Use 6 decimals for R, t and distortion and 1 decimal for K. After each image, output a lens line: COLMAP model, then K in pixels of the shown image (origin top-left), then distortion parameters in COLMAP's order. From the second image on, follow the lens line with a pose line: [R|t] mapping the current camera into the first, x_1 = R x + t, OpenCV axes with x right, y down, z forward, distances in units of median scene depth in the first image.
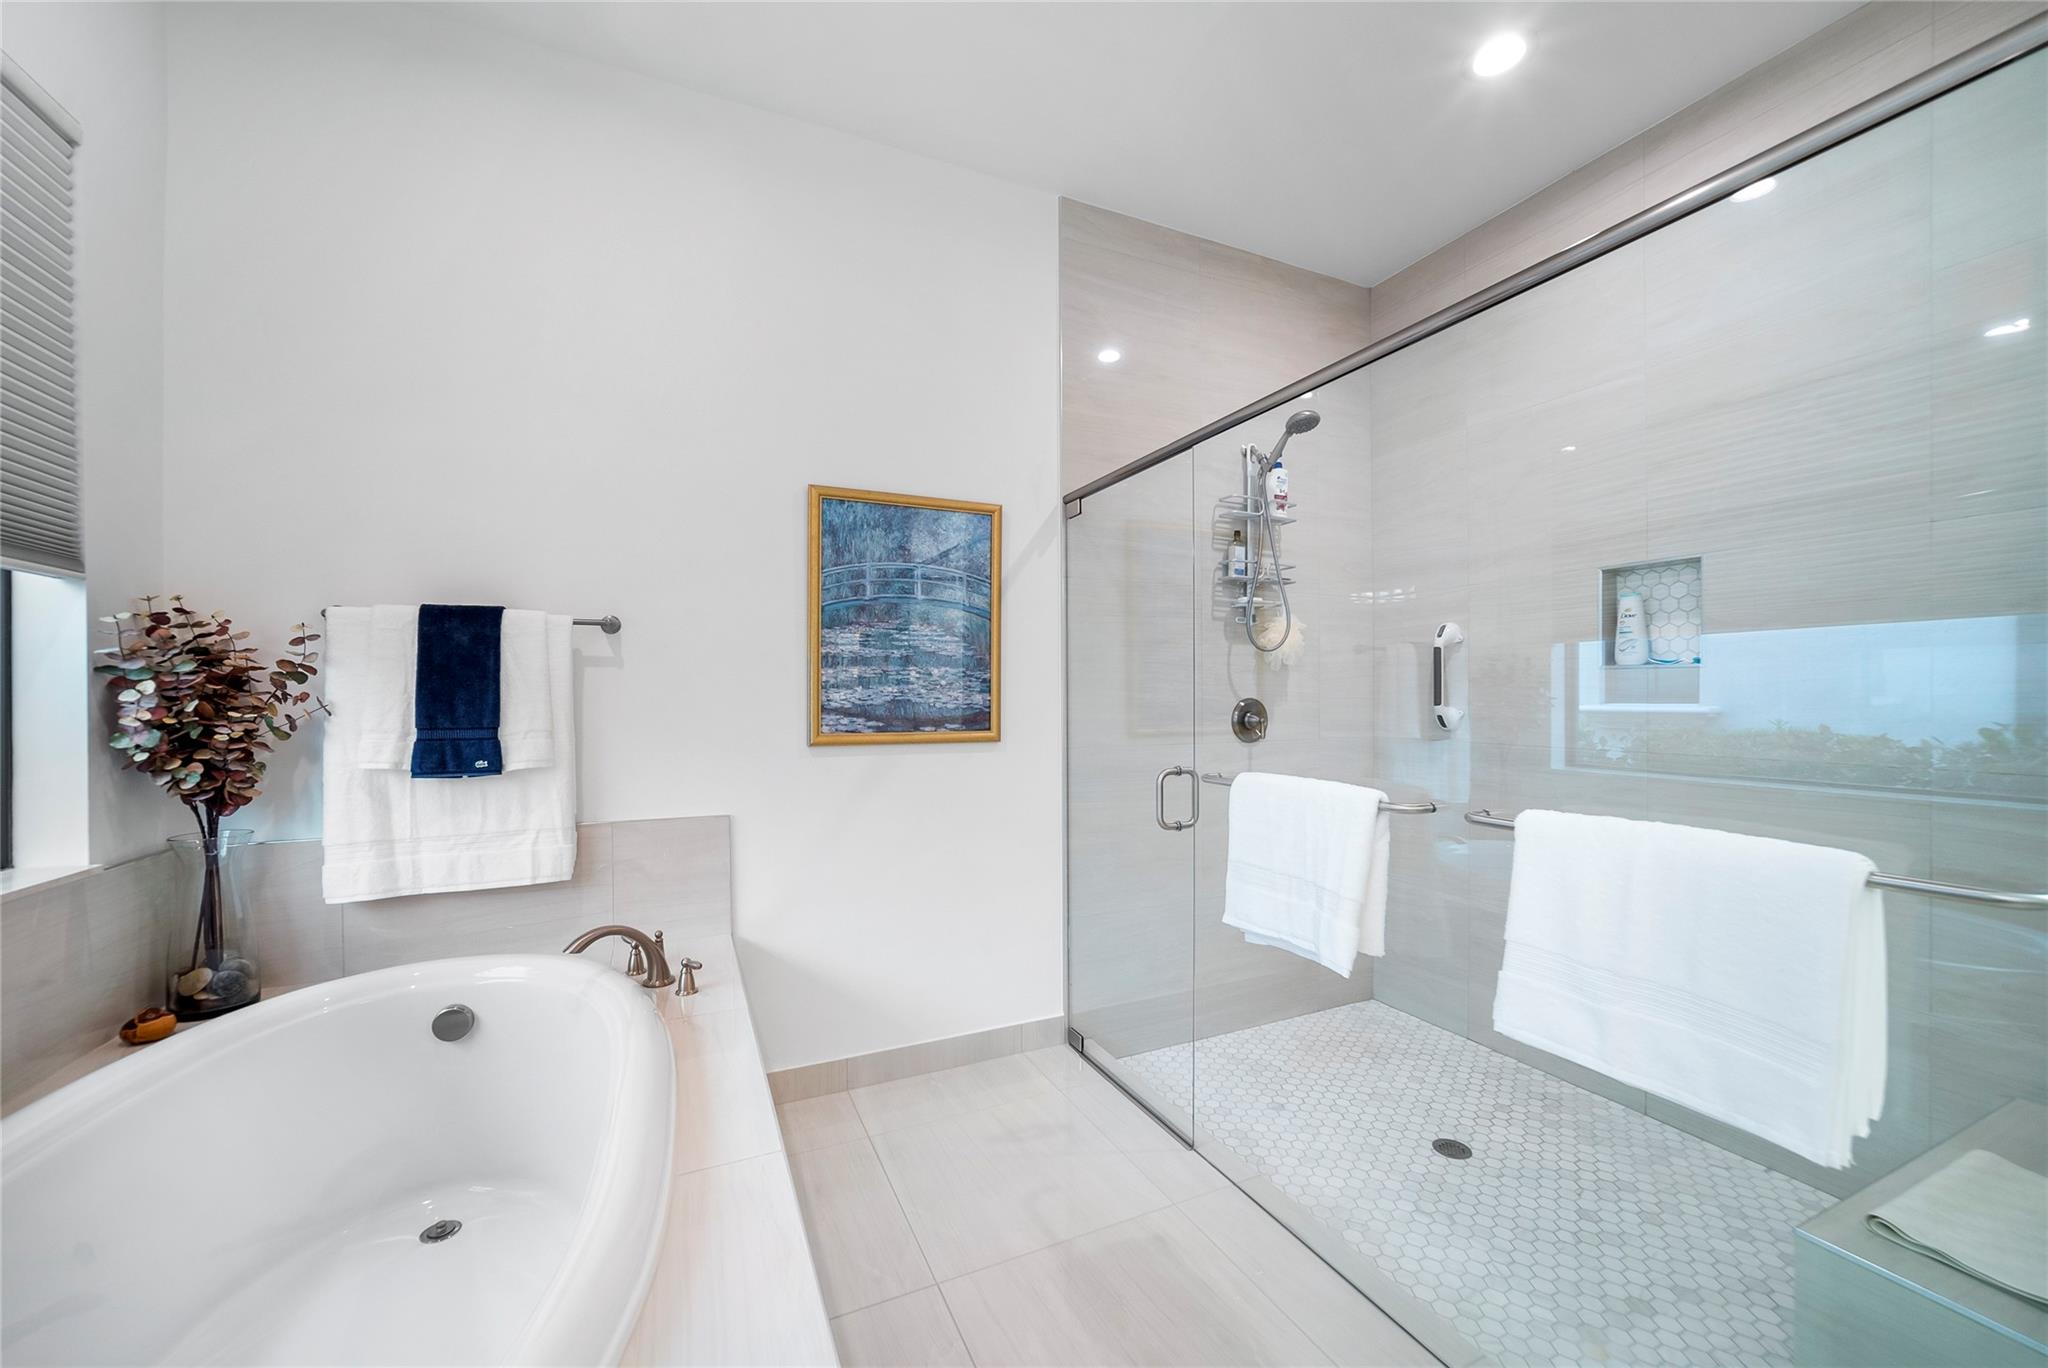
lens RADIAL K [[762.0, 0, 1004.9], [0, 762.0, 700.8], [0, 0, 1]] dist [-0.029164, 0.009273]
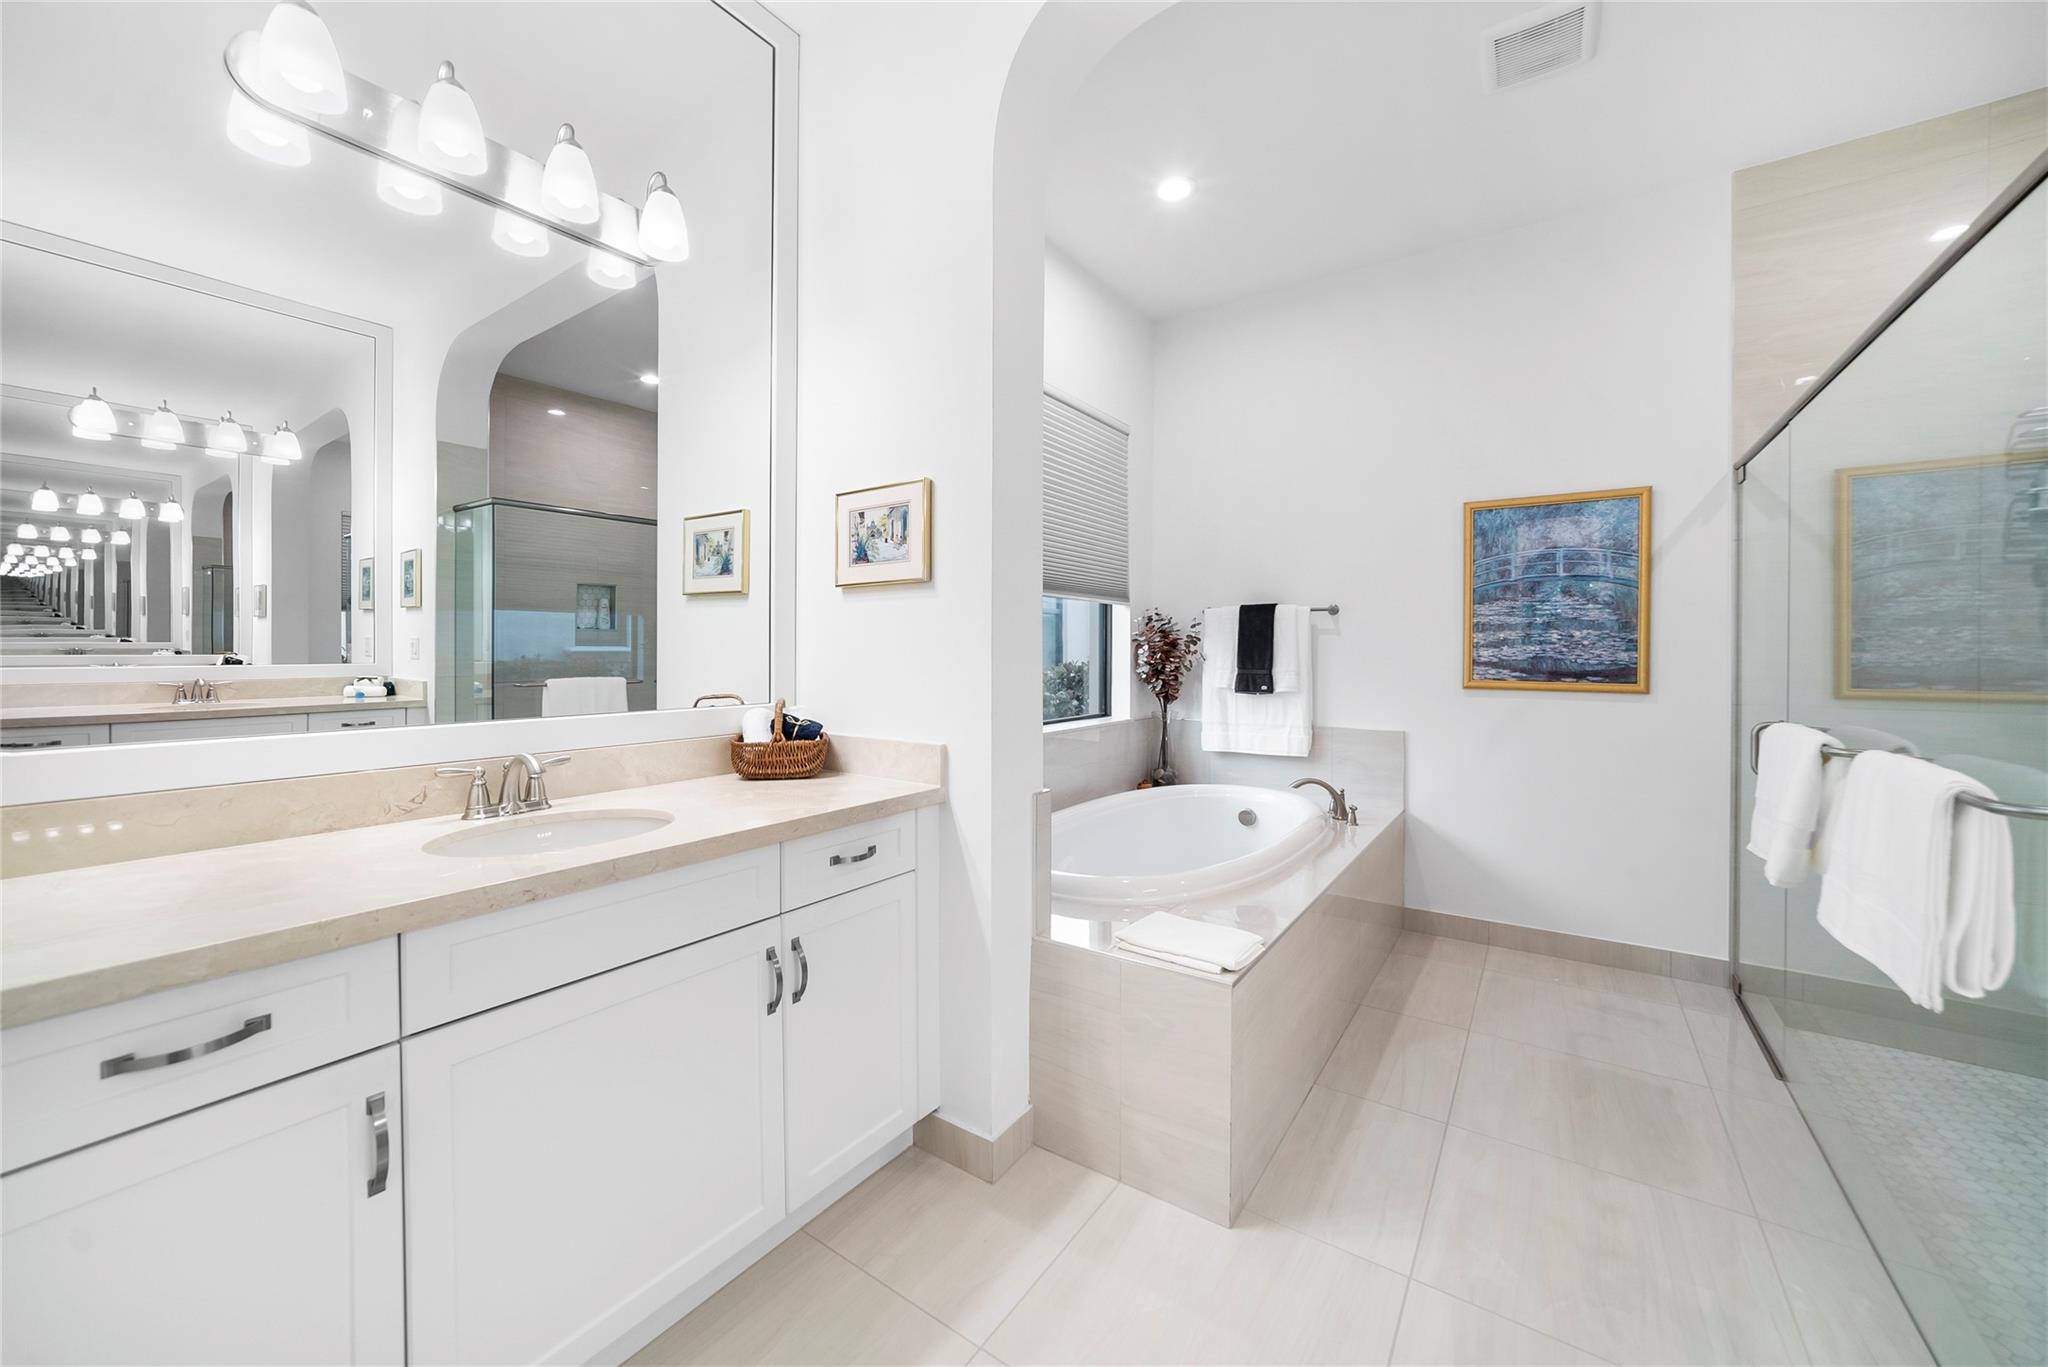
lens RADIAL K [[762.0, 0, 1036.5], [0, 762.0, 652.1], [0, 0, 1]] dist [-0.029164, 0.009273]
pose [[0.523107, 0.005400, -0.852250, 0.624504], [-0.010157, 0.999948, 0.000102, -0.000128], [0.852207, 0.008603, 0.523135, -0.484332]]
